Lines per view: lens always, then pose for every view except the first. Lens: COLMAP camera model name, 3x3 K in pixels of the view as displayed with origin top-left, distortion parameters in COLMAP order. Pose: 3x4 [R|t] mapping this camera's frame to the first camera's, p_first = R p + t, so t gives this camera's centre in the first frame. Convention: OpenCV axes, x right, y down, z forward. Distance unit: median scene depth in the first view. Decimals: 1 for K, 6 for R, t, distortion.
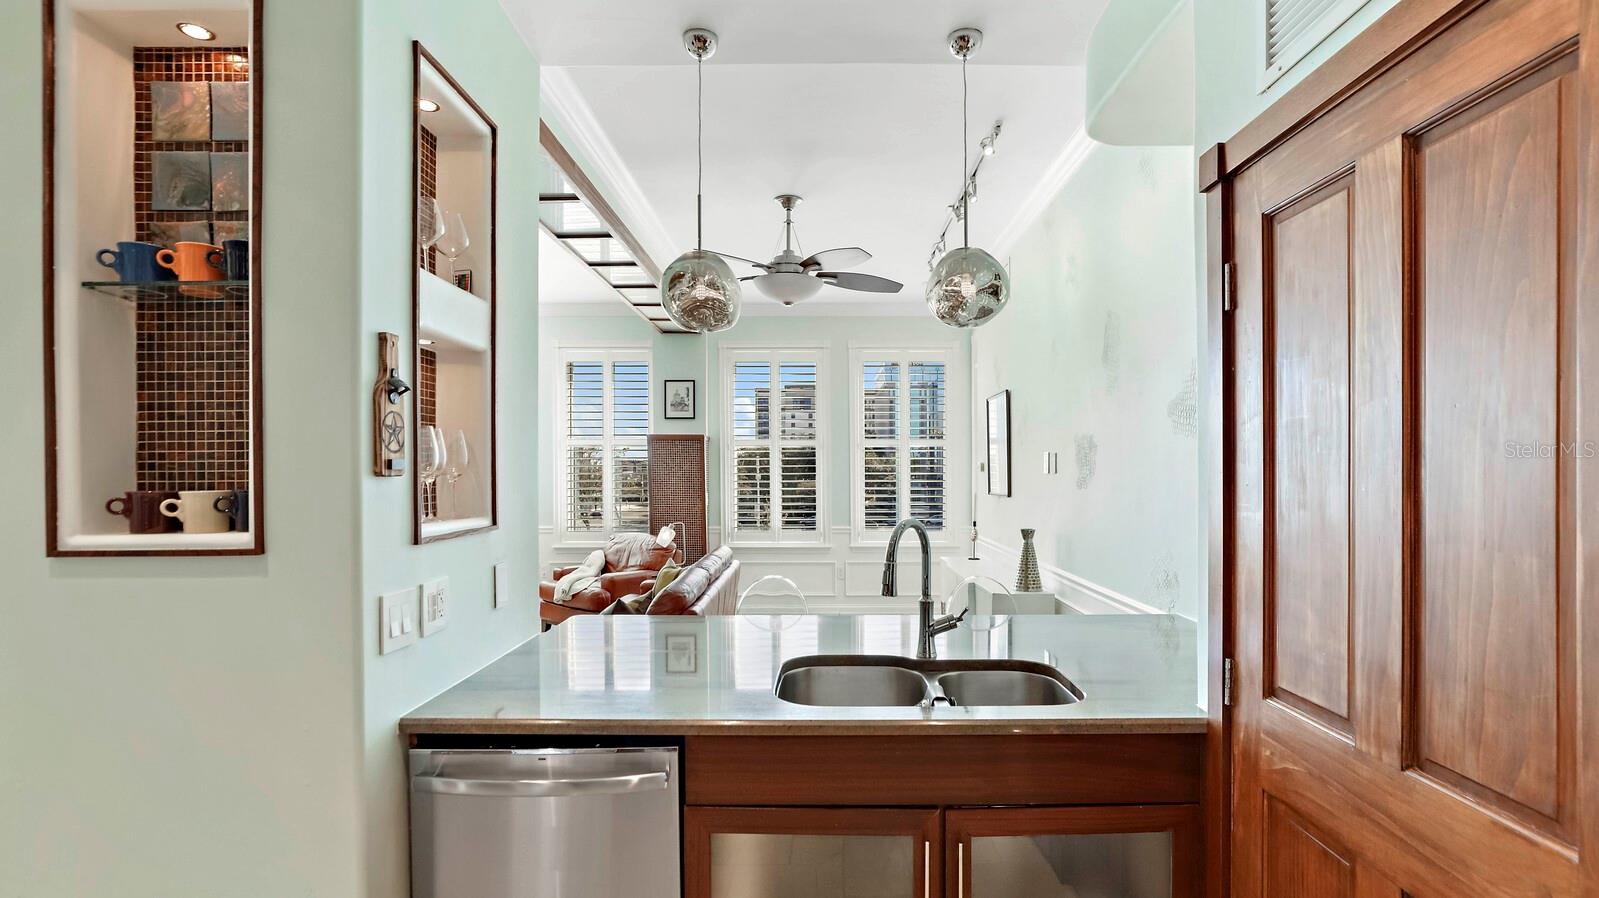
lens RADIAL K [[744.9, 0, 889.8], [0, 744.9, 461.3], [0, 0, 1]] dist [-0.035529, 0.012091]
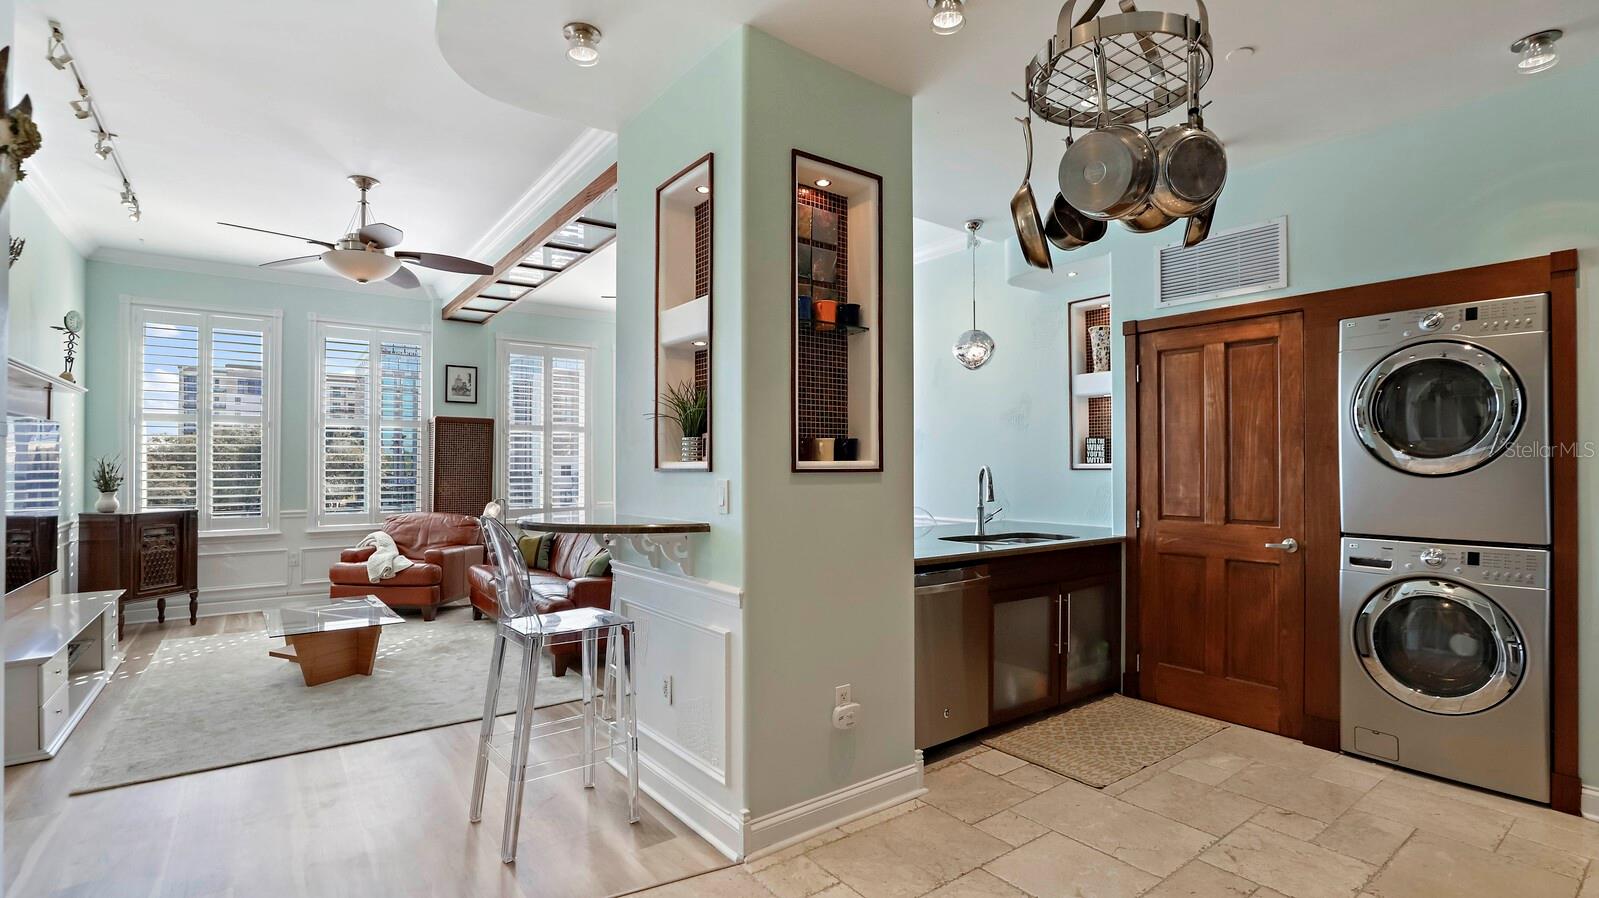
lens RADIAL K [[744.9, 0, 803.2], [0, 744.9, 458.5], [0, 0, 1]] dist [-0.035529, 0.012091]
pose [[0.806184, 0.013925, 0.591501, -2.009643], [0.000719, 0.999699, -0.024515, 0.130068], [-0.591664, 0.020189, 0.805932, -0.427015]]
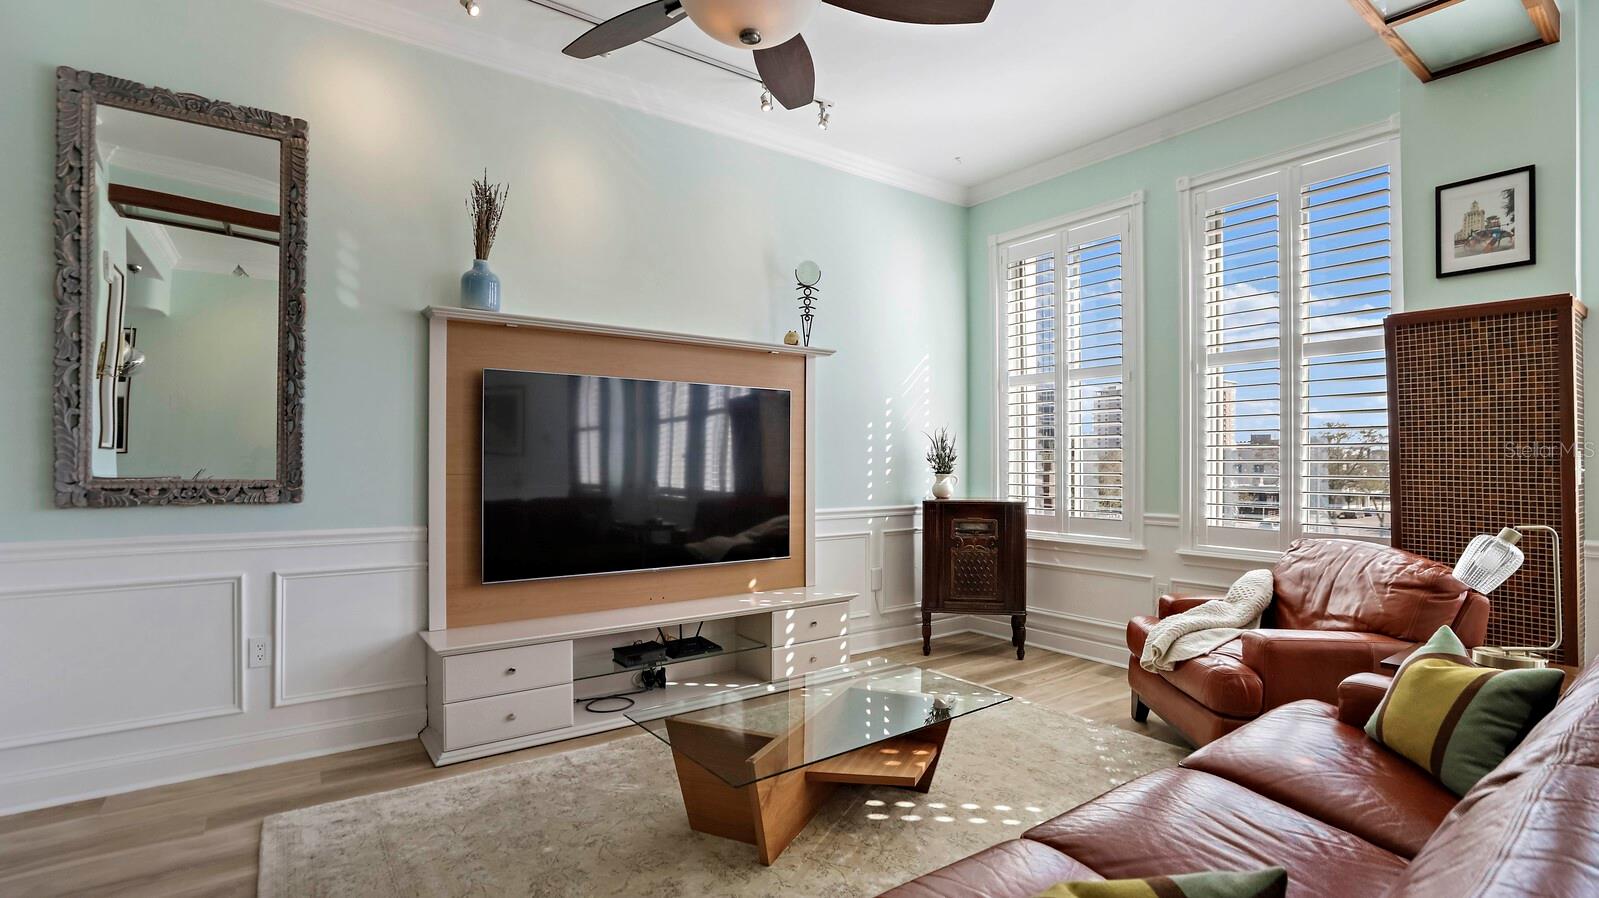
lens RADIAL K [[744.9, 0, 825.7], [0, 744.9, 454.5], [0, 0, 1]] dist [-0.035529, 0.012091]
pose [[0.580666, 0.004068, -0.814131, -0.501141], [-0.018145, 0.999804, -0.007946, 0.158615], [0.813939, 0.019386, 0.580626, 2.196434]]
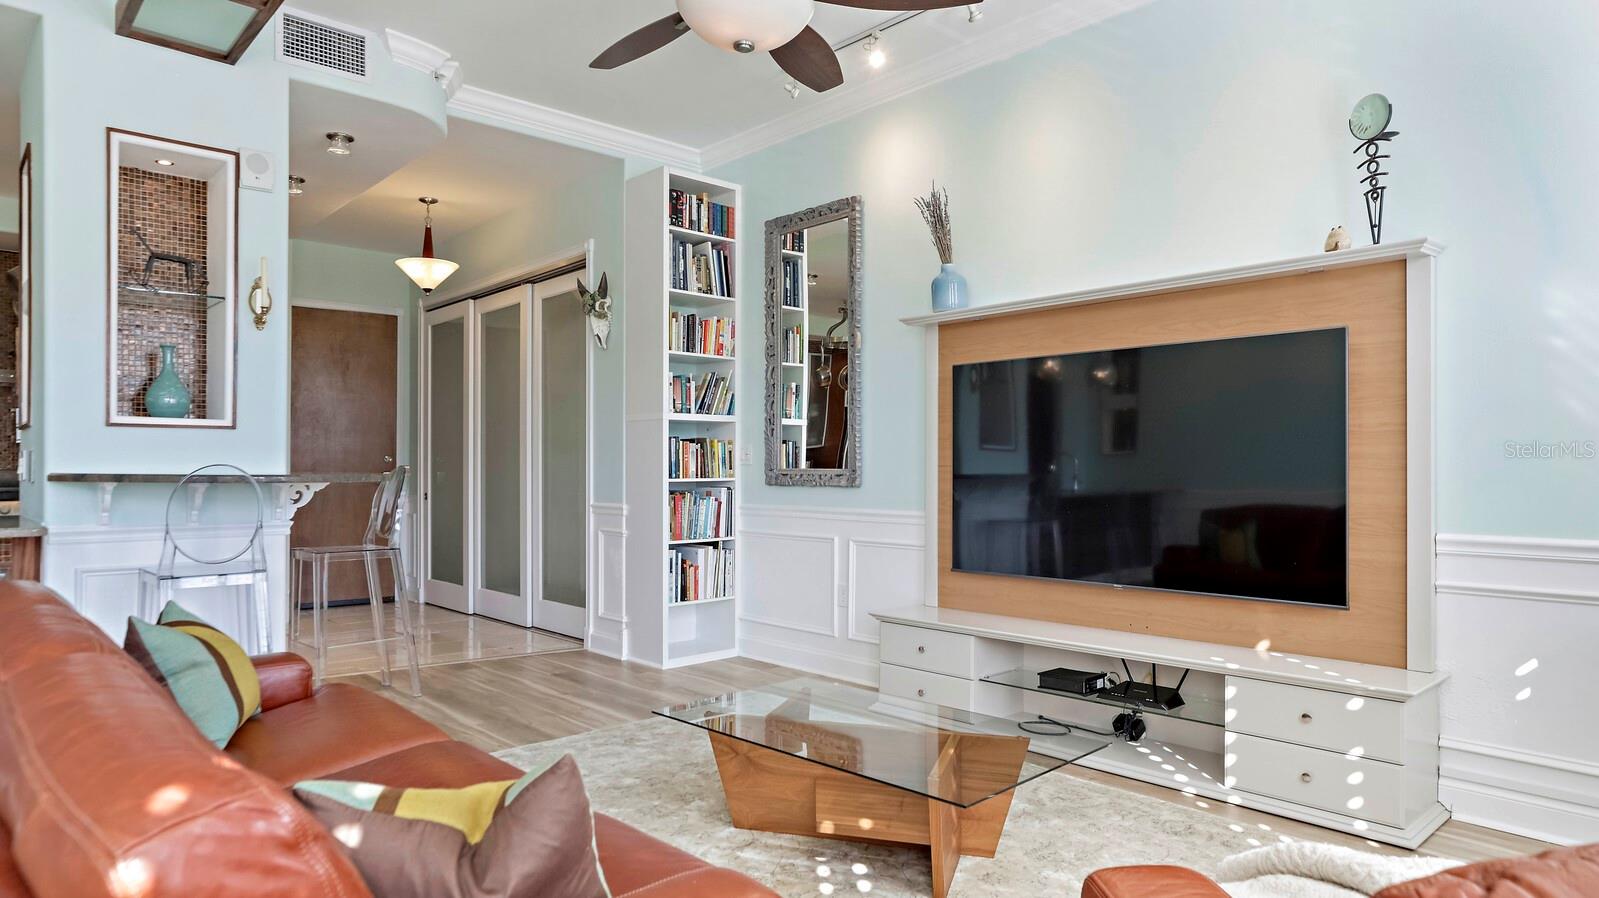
lens RADIAL K [[916.0, 0, 789.2], [0, 916.0, 461.5], [0, 0, 1]] dist [-0.024067, 0.005173]
pose [[-0.739716, 0.002859, -0.672913, -0.573044], [-0.001503, 0.999981, 0.005900, 0.187822], [0.672918, 0.005375, -0.739698, 4.301272]]
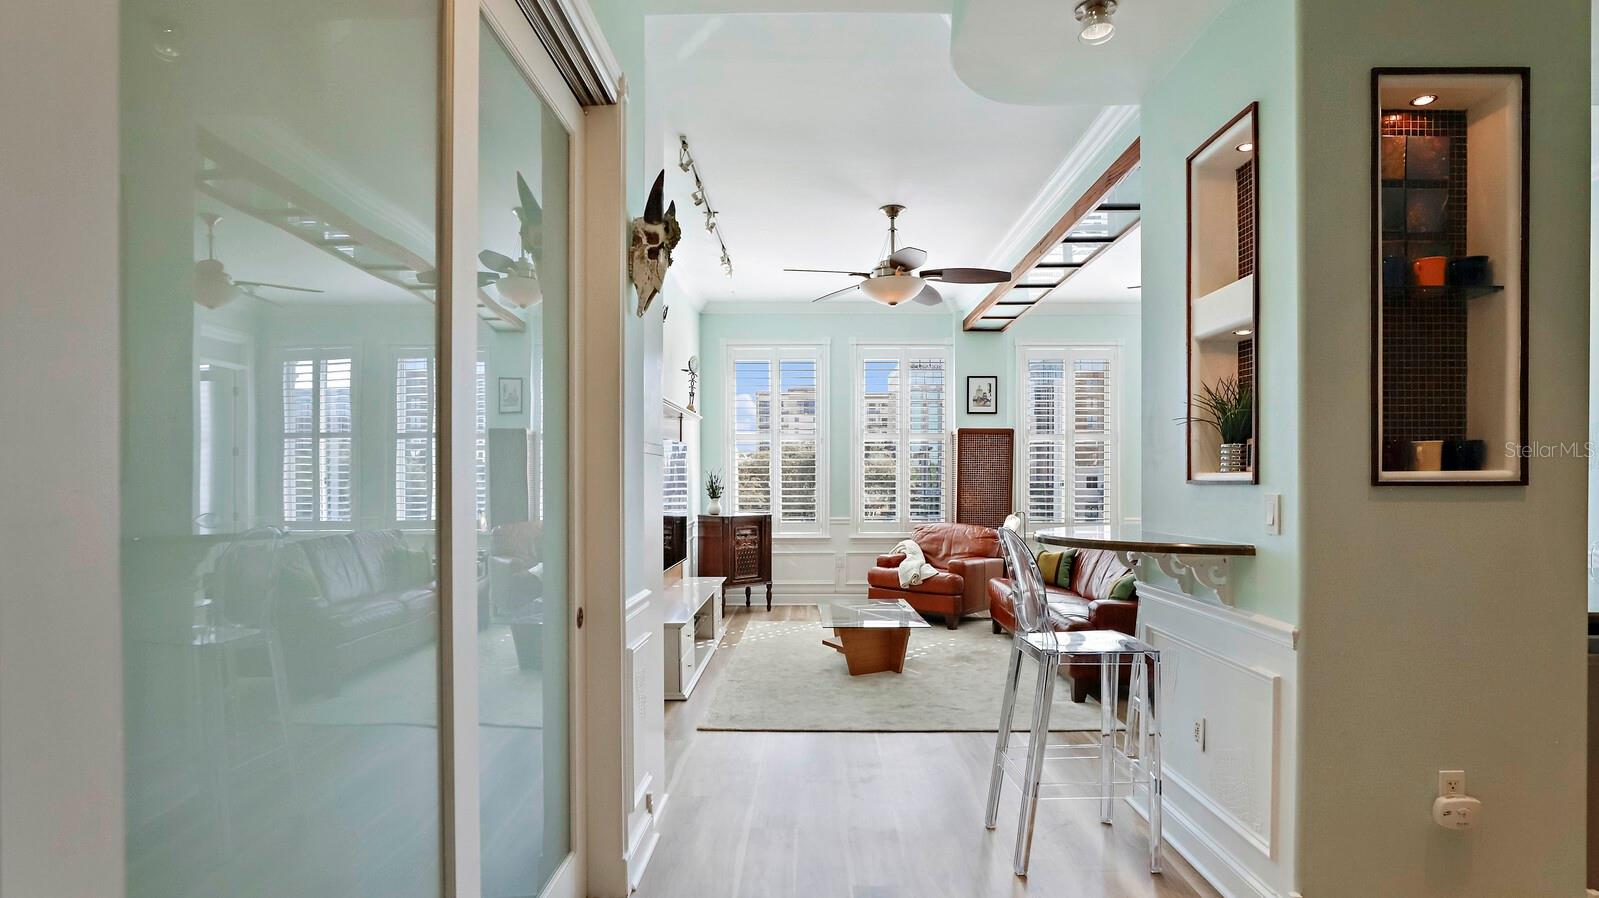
lens RADIAL K [[813.9, 0, 792.7], [0, 813.9, 486.9], [0, 0, 1]] dist [-0.029059, 0.003825]
pose [[0.999504, 0.007864, -0.030499, -2.015073], [-0.007873, 0.999969, -0.000174, 0.130850], [0.030497, 0.000414, 0.999535, -0.495955]]
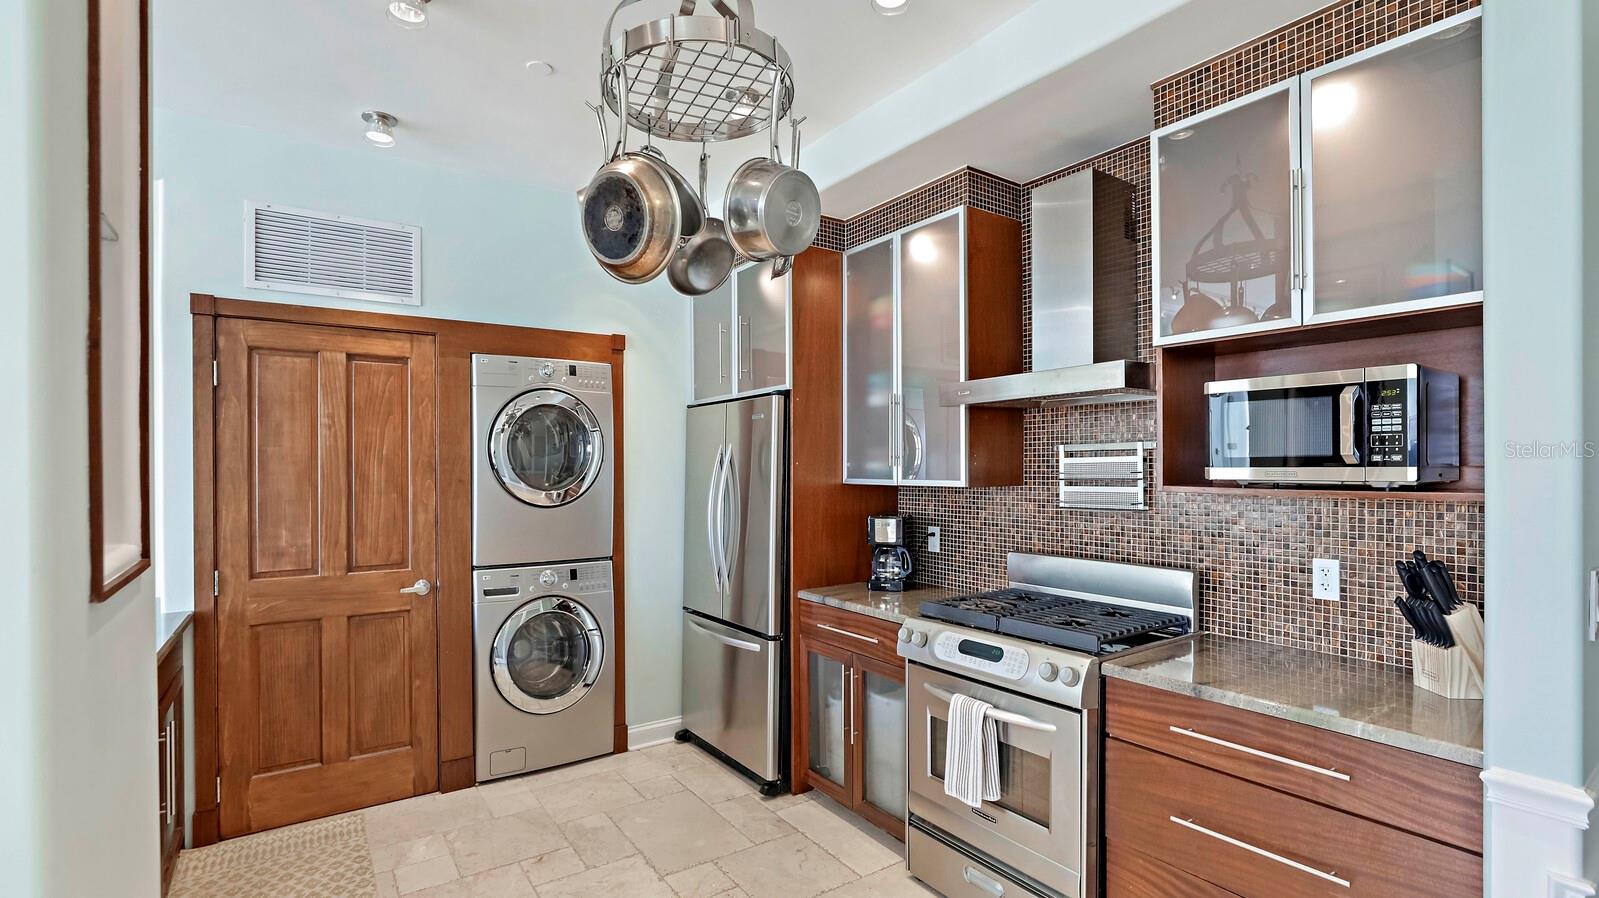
lens RADIAL K [[744.9, 0, 818.3], [0, 744.9, 468.9], [0, 0, 1]] dist [-0.035529, 0.012091]
pose [[-0.568432, 0.013248, 0.822624, -1.829240], [0.020293, 0.999792, -0.002079, 0.036727], [-0.822480, 0.015512, -0.568582, 0.753771]]
